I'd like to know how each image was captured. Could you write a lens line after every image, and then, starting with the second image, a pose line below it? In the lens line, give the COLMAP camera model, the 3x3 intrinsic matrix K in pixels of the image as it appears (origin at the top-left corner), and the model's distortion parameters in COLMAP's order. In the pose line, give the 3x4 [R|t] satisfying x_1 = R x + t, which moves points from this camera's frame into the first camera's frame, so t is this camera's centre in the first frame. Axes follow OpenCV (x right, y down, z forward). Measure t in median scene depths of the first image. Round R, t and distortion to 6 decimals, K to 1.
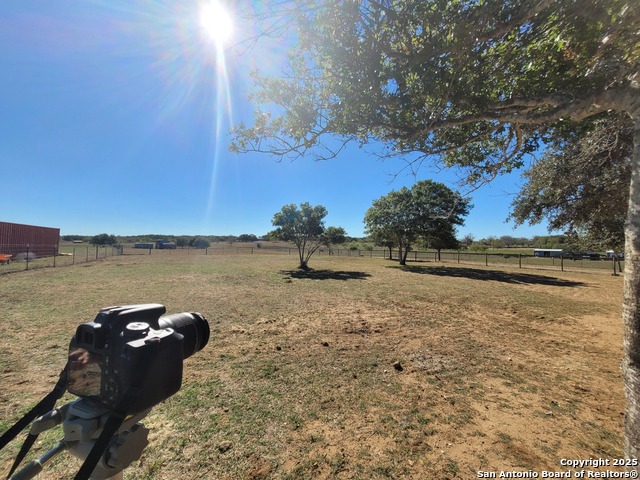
lens RADIAL K [[260.5, 0, 321.0], [0, 260.5, 243.8], [0, 0, 1]] dist [0.008885, -0.001642]
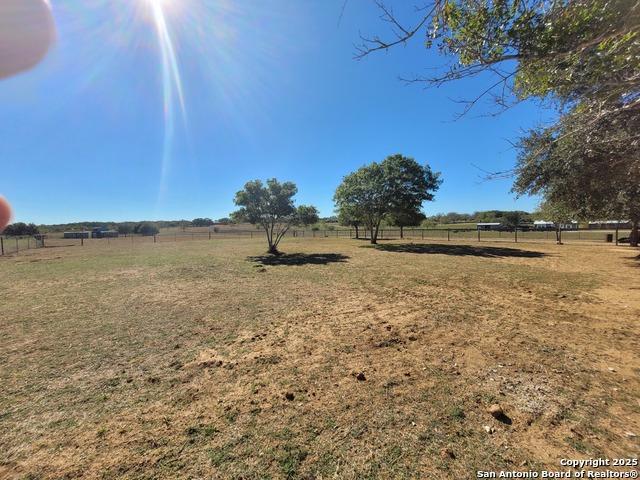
lens RADIAL K [[260.5, 0, 317.0], [0, 260.5, 235.2], [0, 0, 1]] dist [0.008885, -0.001642]
pose [[0.989354, -0.041591, 0.139462, -0.082440], [0.036225, 0.998510, 0.040800, 0.006265], [-0.140951, -0.035314, 0.989387, 0.203375]]
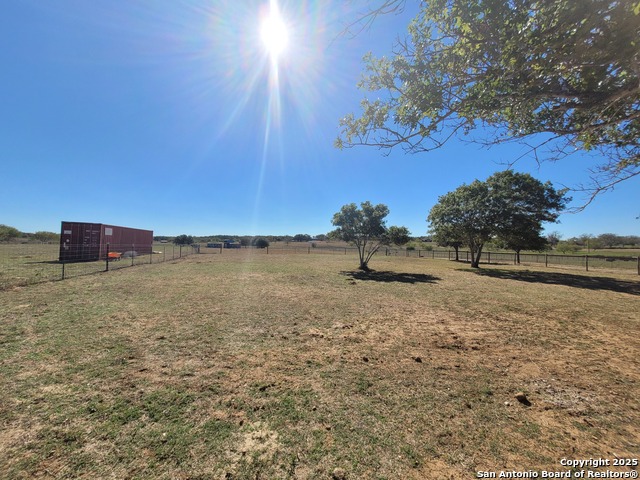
lens RADIAL K [[260.5, 0, 313.9], [0, 260.5, 240.7], [0, 0, 1]] dist [0.008885, -0.001642]
pose [[0.975027, -0.001451, -0.222080, -0.065993], [-0.000787, 0.999950, -0.009986, -0.004615], [0.222083, 0.009912, 0.974977, 0.026652]]
